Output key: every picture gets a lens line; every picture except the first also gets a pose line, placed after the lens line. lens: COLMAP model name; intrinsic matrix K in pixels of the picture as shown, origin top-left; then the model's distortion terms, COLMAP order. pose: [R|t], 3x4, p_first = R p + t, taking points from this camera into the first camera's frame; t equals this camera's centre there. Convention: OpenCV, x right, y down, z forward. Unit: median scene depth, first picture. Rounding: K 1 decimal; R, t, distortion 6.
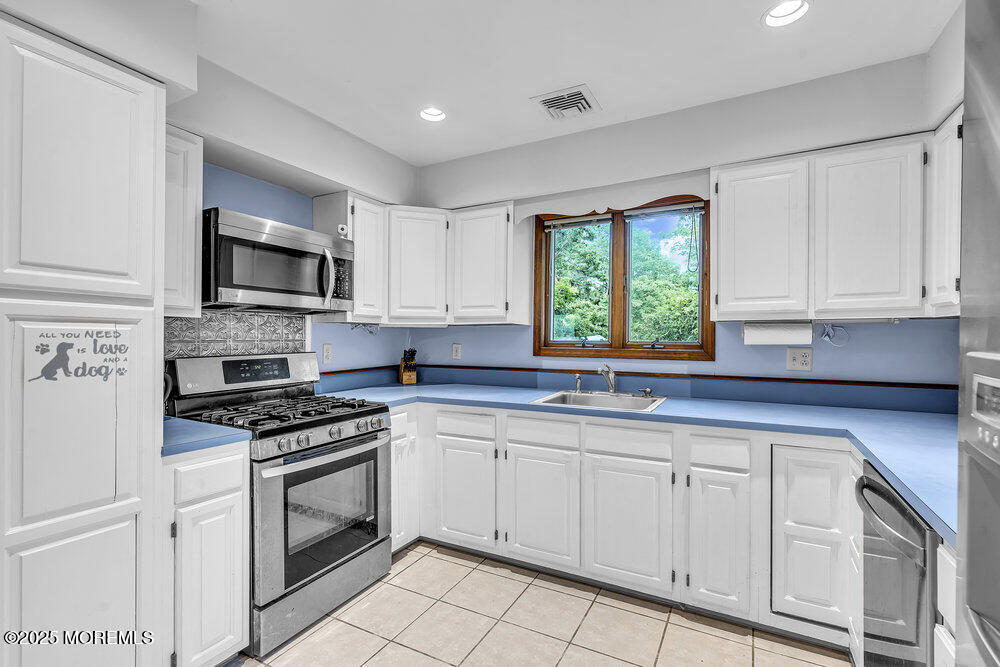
lens RADIAL K [[459.0, 0, 502.4], [0, 459.0, 343.8], [0, 0, 1]] dist [-0.003559, 0.001518]
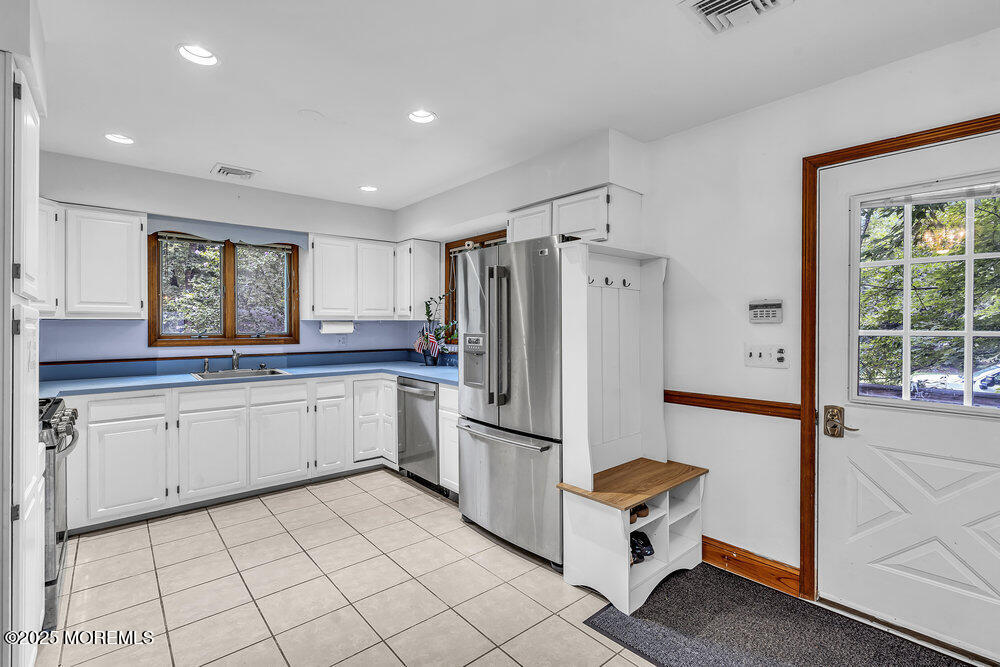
lens RADIAL K [[459.0, 0, 499.8], [0, 459.0, 330.0], [0, 0, 1]] dist [-0.003559, 0.001518]
pose [[0.363388, -0.011069, 0.931572, -0.840397], [0.017425, 0.999835, 0.005083, -0.008141], [-0.931475, 0.014386, 0.363521, -0.285925]]
